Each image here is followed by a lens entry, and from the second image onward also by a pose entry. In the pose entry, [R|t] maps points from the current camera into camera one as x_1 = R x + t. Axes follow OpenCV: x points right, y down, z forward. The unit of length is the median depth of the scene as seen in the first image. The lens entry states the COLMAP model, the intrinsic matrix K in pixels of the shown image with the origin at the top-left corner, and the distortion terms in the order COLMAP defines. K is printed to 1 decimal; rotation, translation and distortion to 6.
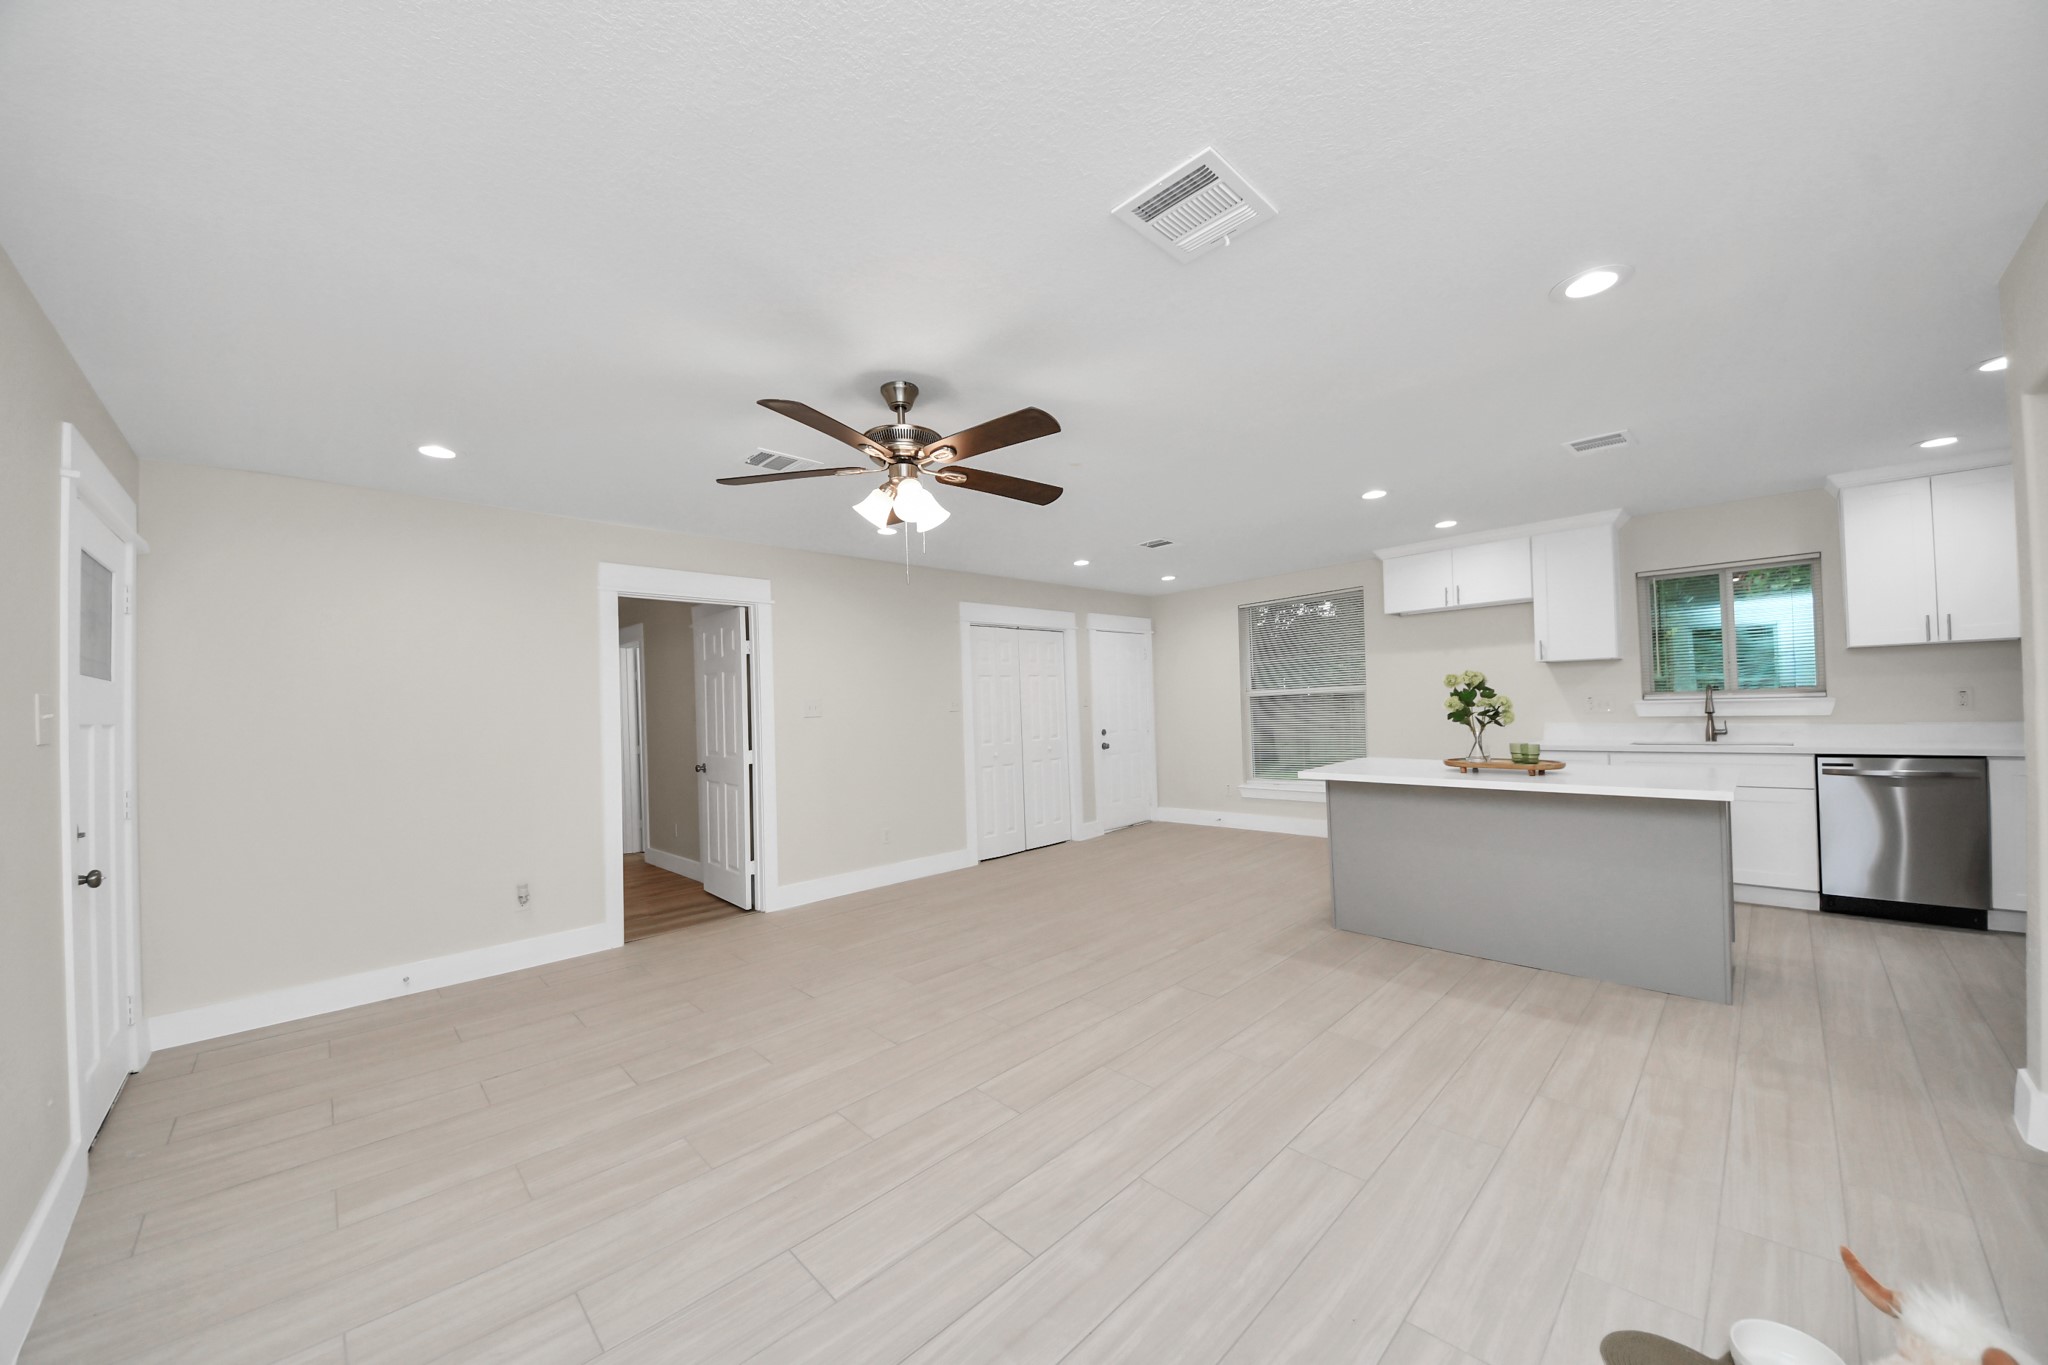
lens RADIAL K [[720.8, 0, 1019.7], [0, 720.8, 696.2], [0, 0, 1]] dist [0.029273, -0.018185]
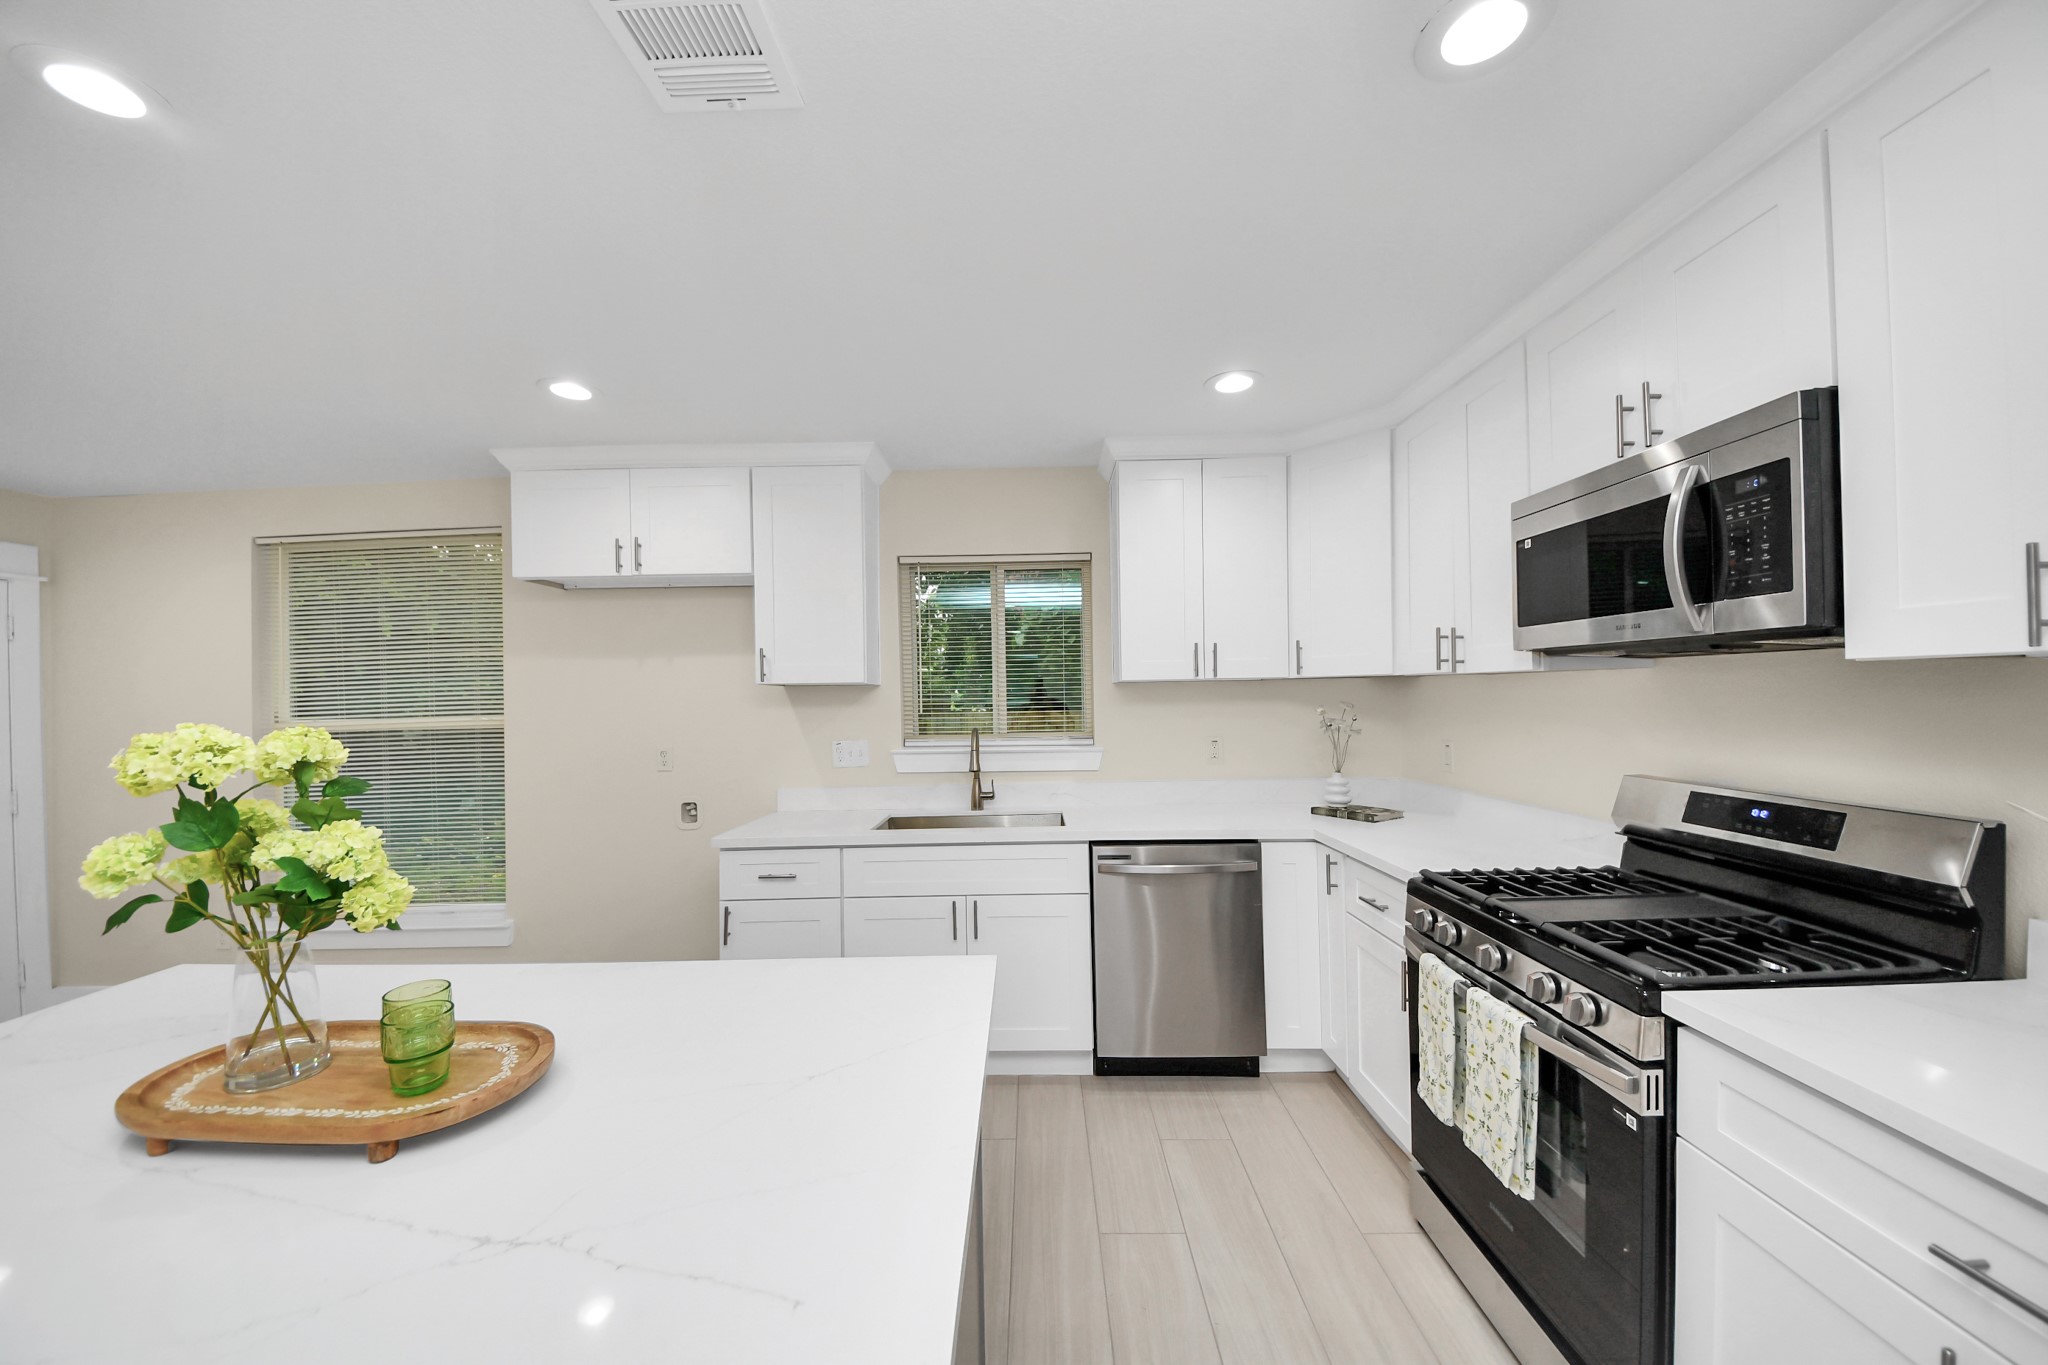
lens RADIAL K [[720.8, 0, 1019.7], [0, 720.8, 696.2], [0, 0, 1]] dist [0.029273, -0.018185]
pose [[0.707027, 0.022197, 0.706838, 0.517100], [-0.014549, 0.999752, -0.016842, -0.035993], [-0.707036, 0.001624, 0.707175, 0.516055]]
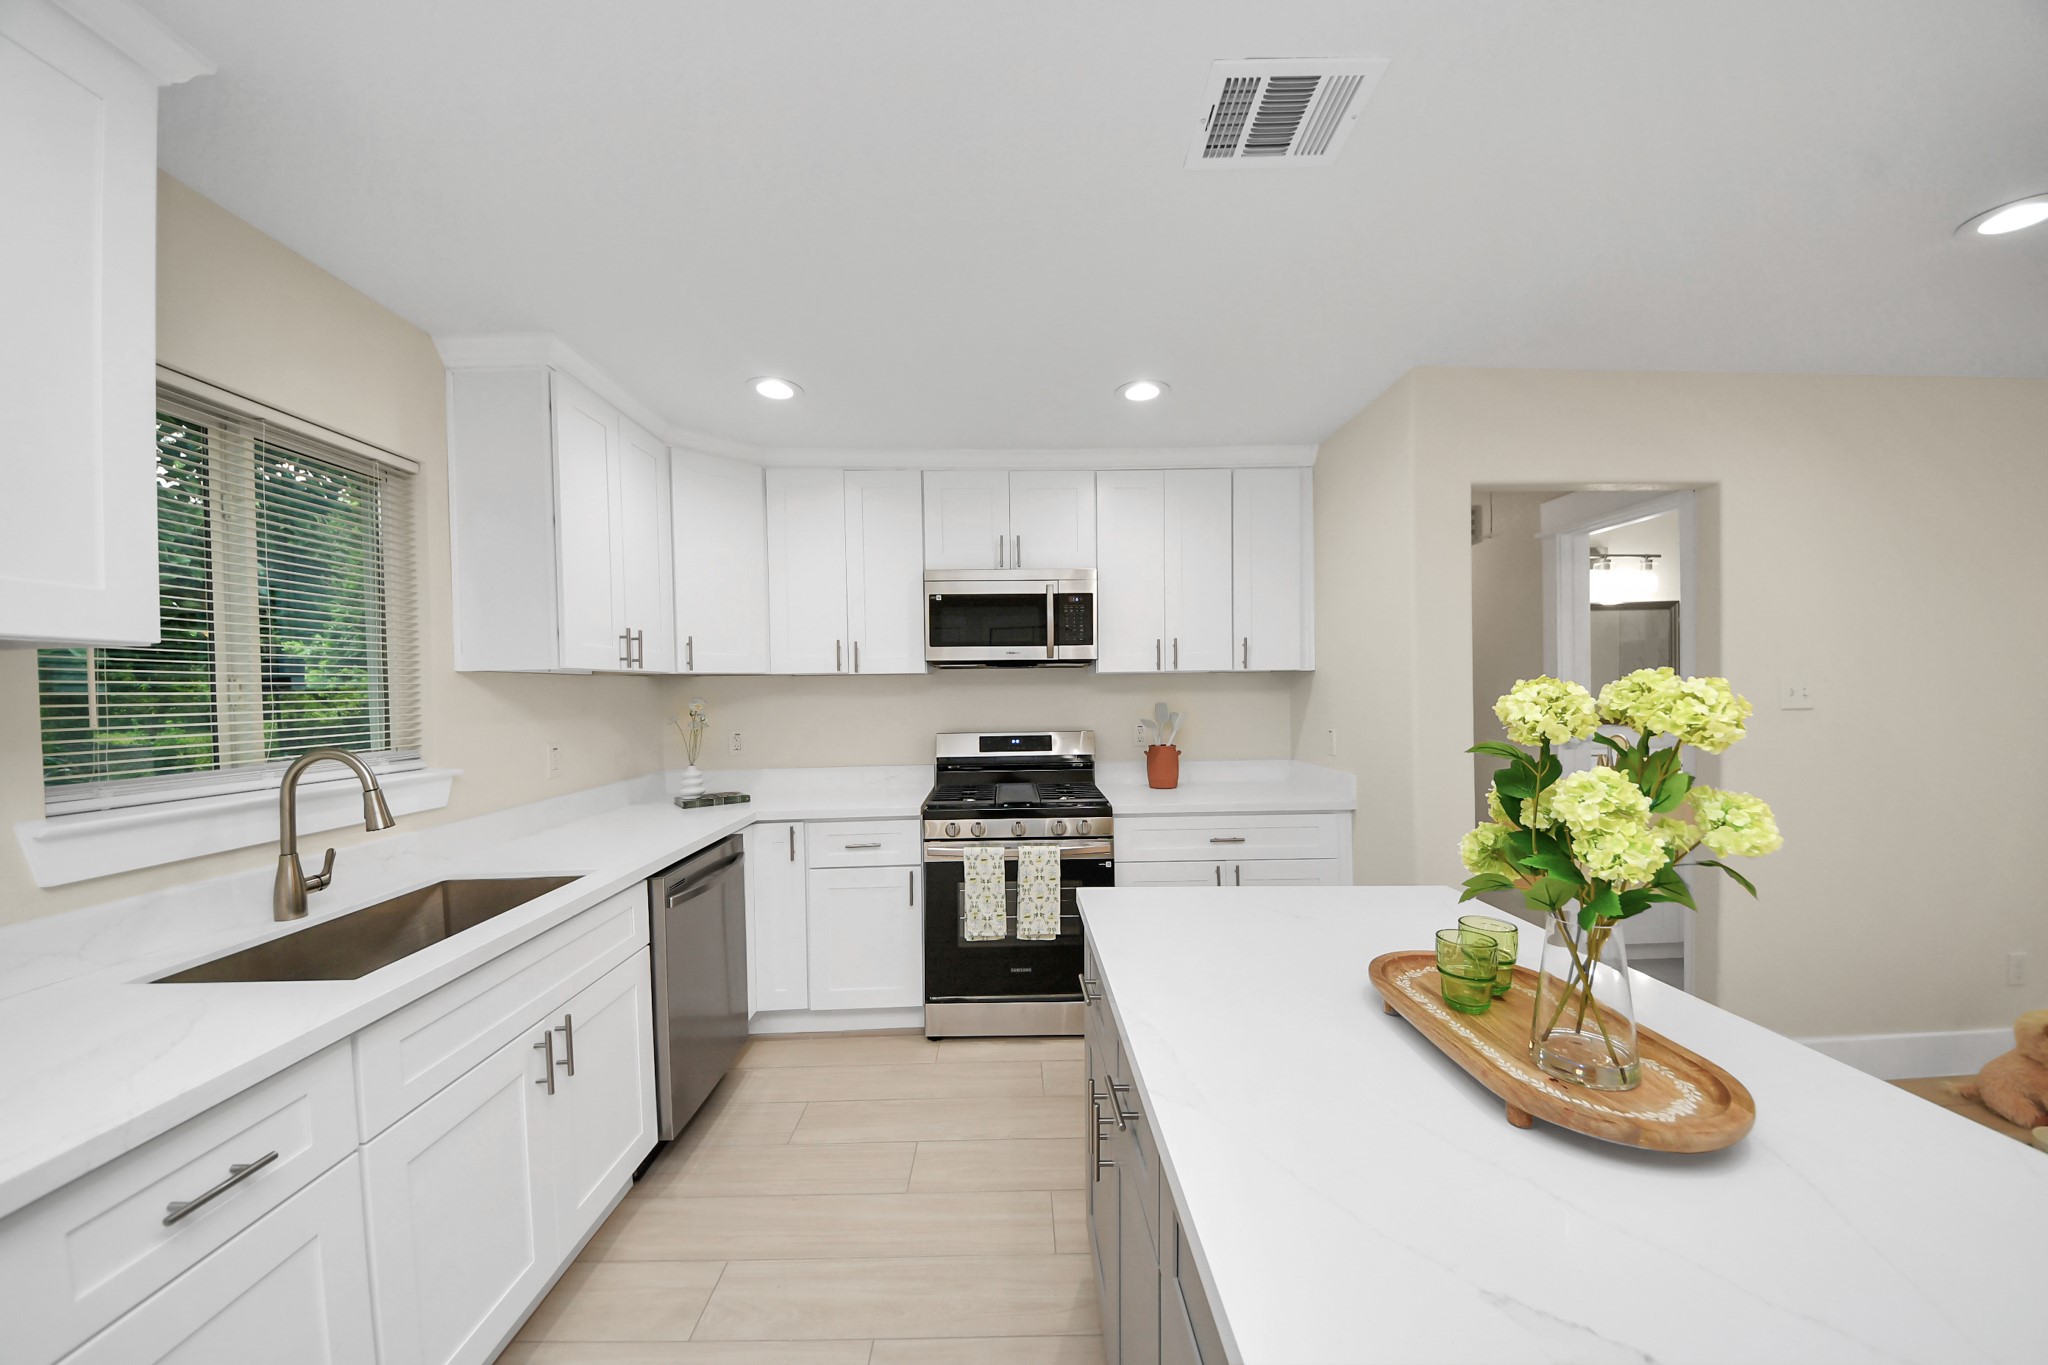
lens RADIAL K [[720.8, 0, 1019.7], [0, 720.8, 696.2], [0, 0, 1]] dist [0.029273, -0.018185]
pose [[-0.727032, 0.038398, 0.685529, 0.488835], [0.034306, 0.999219, -0.019586, -0.023125], [-0.685746, 0.009278, -0.727782, 1.064579]]
